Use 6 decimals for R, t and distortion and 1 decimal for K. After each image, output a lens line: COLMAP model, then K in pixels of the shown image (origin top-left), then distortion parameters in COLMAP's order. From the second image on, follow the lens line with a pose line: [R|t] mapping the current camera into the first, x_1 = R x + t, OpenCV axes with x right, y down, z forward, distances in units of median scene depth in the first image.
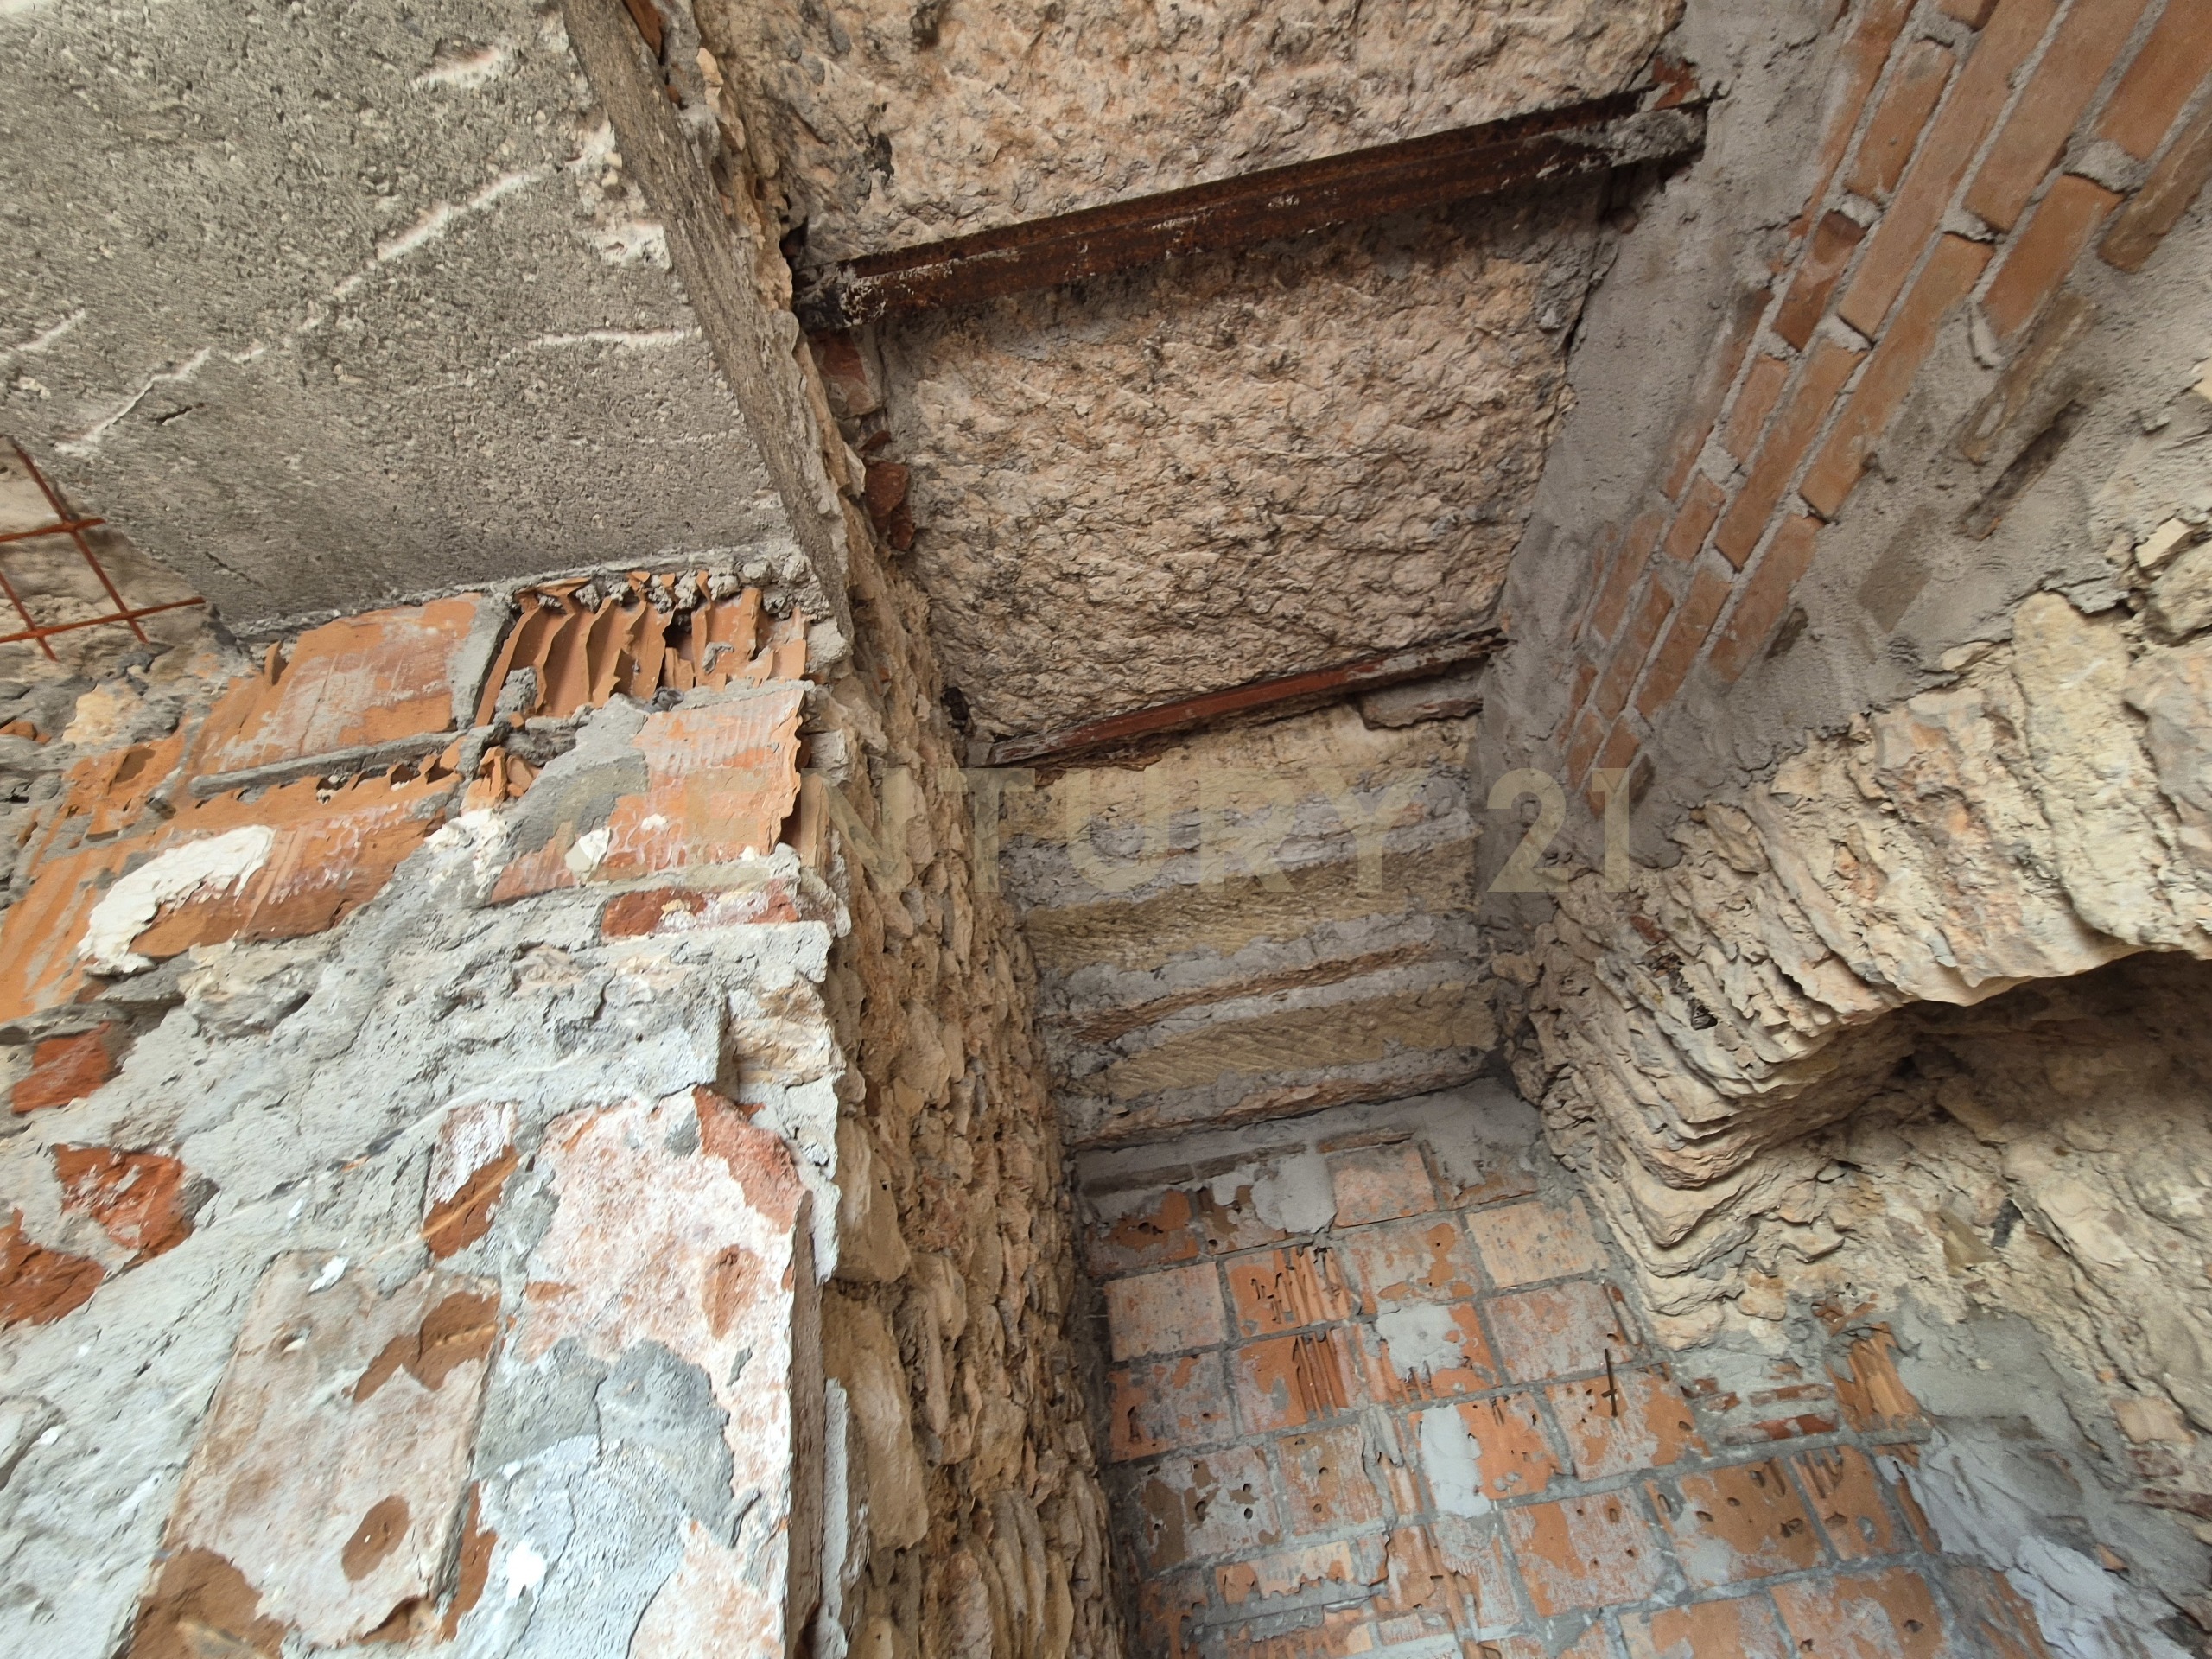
lens RADIAL K [[906.8, 0, 1105.8], [0, 906.8, 835.4], [0, 0, 1]] dist [0.001256, -0.000692]
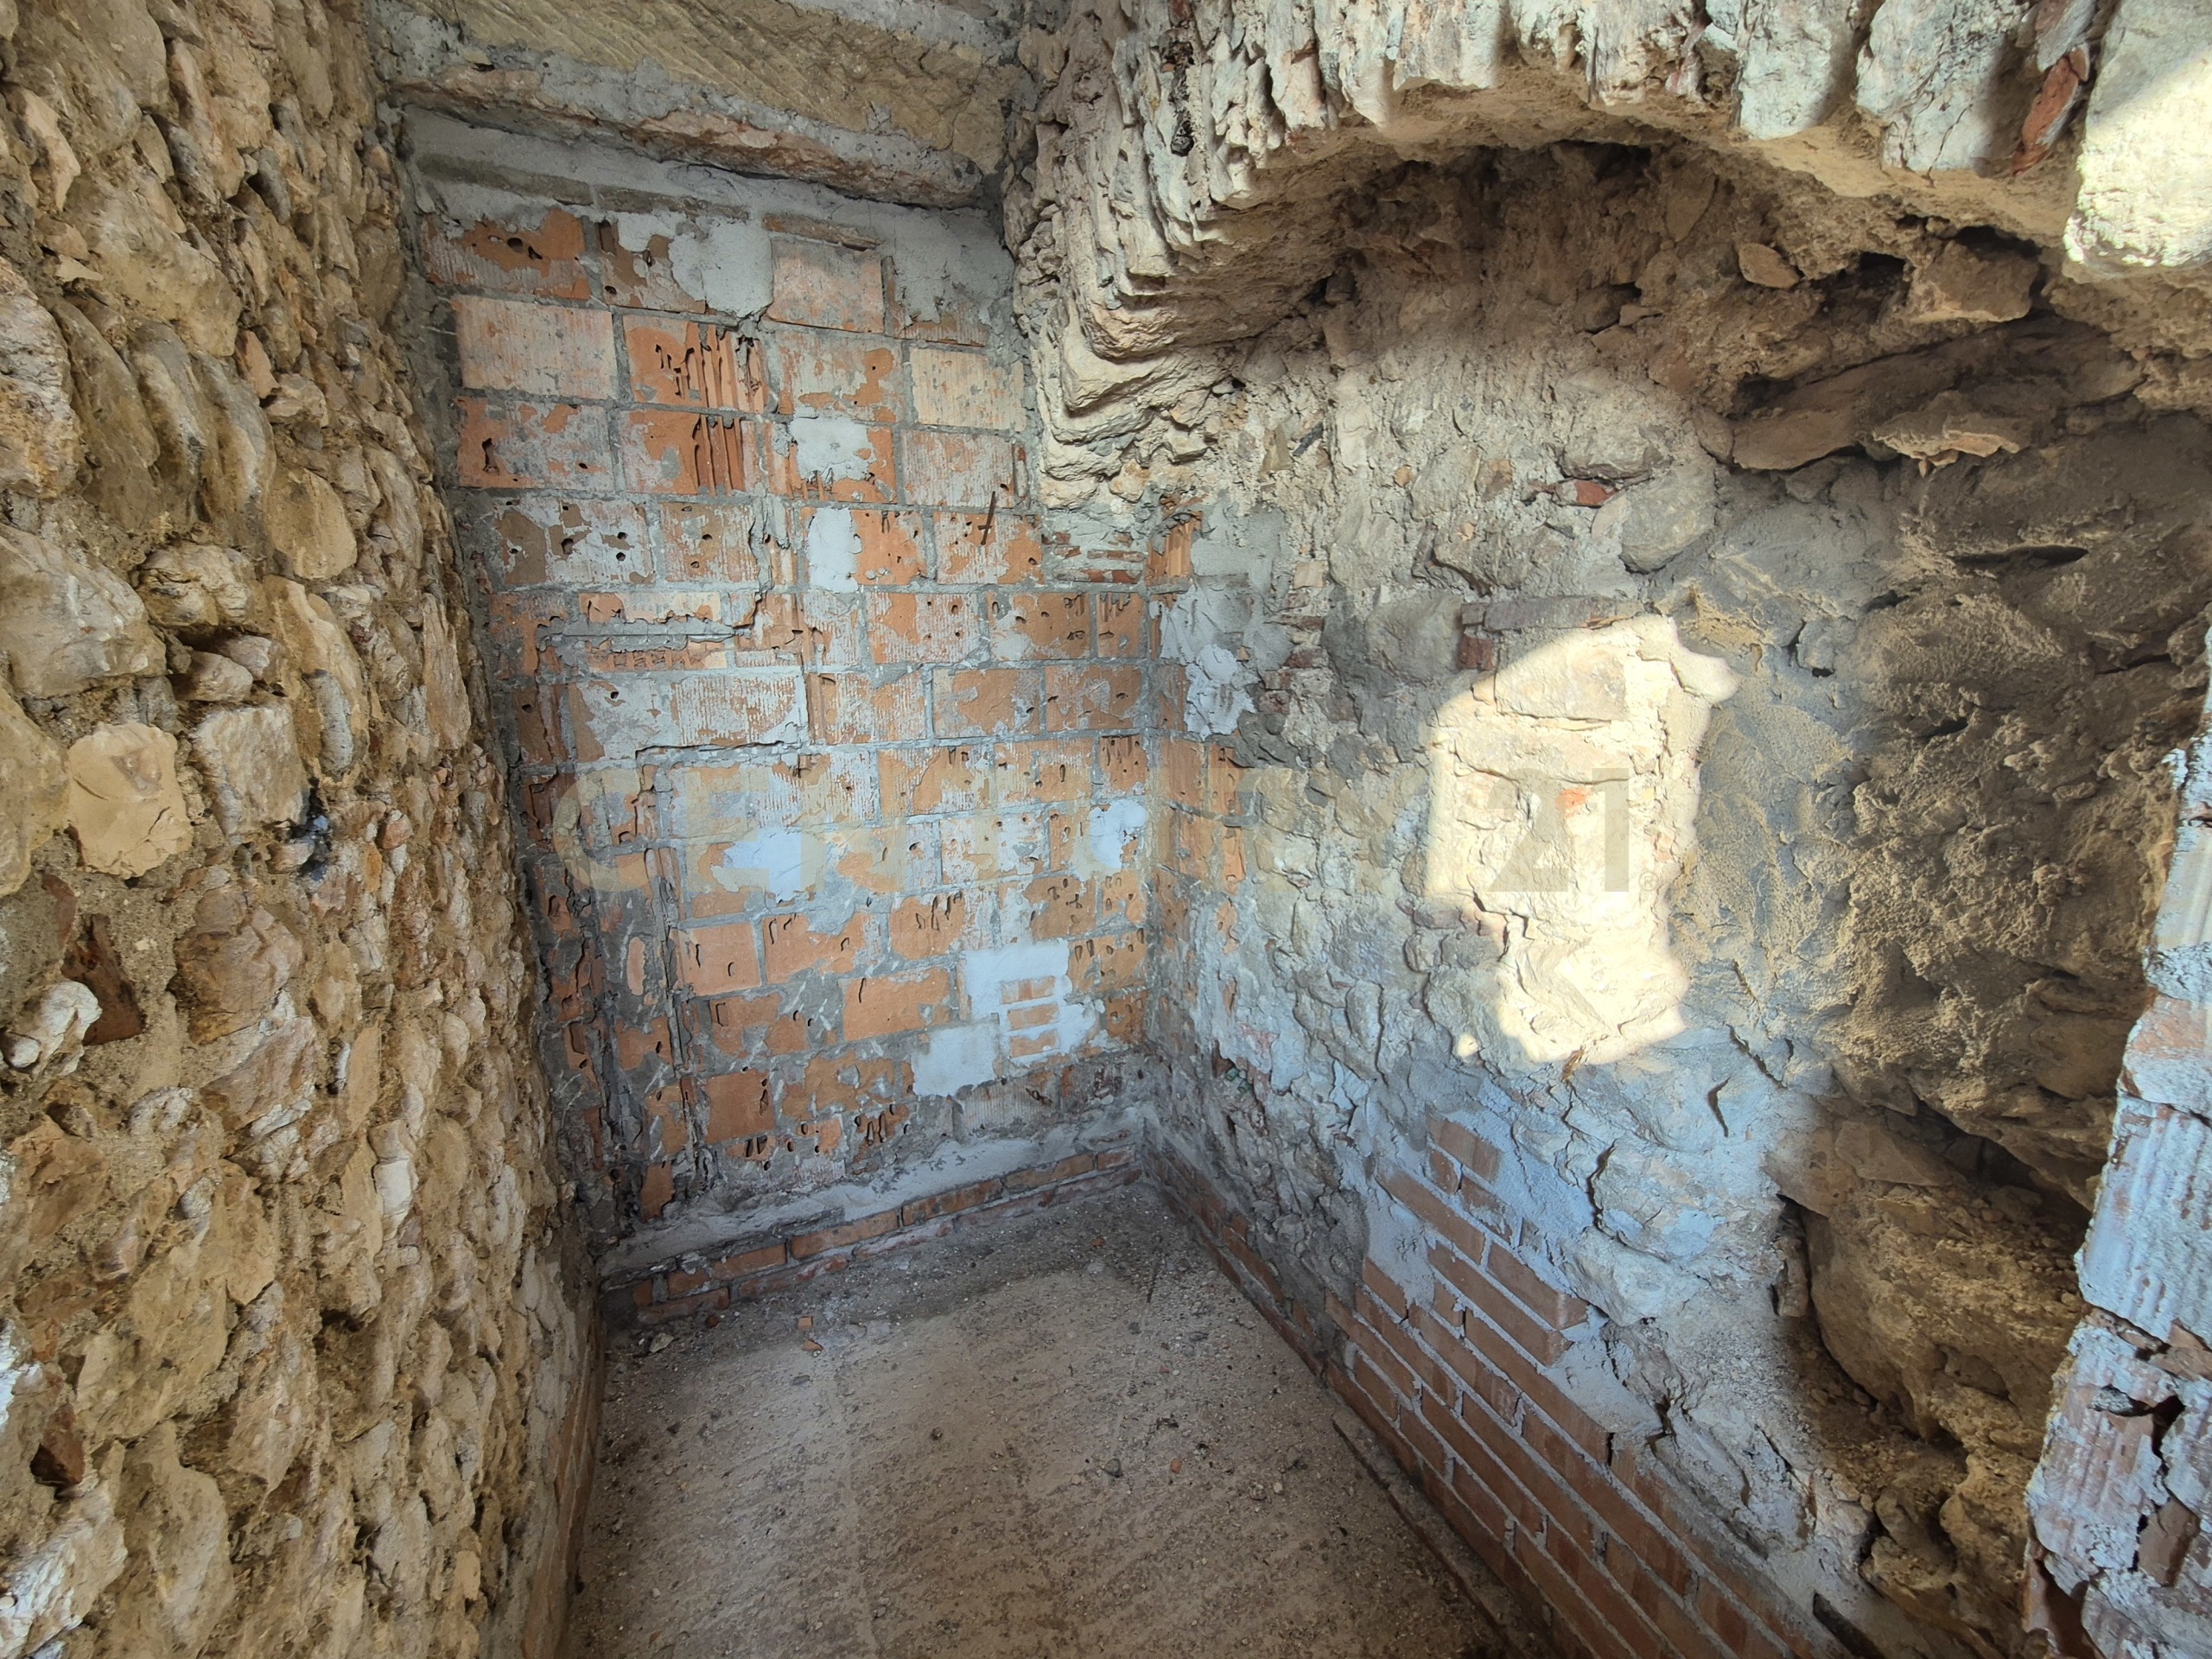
lens RADIAL K [[906.8, 0, 1110.6], [0, 906.8, 838.5], [0, 0, 1]] dist [0.001256, -0.000692]
pose [[0.853304, 0.023502, 0.520885, 0.101703], [-0.387914, 0.696152, 0.604065, 0.134033], [-0.348419, -0.717509, 0.603146, -0.038571]]
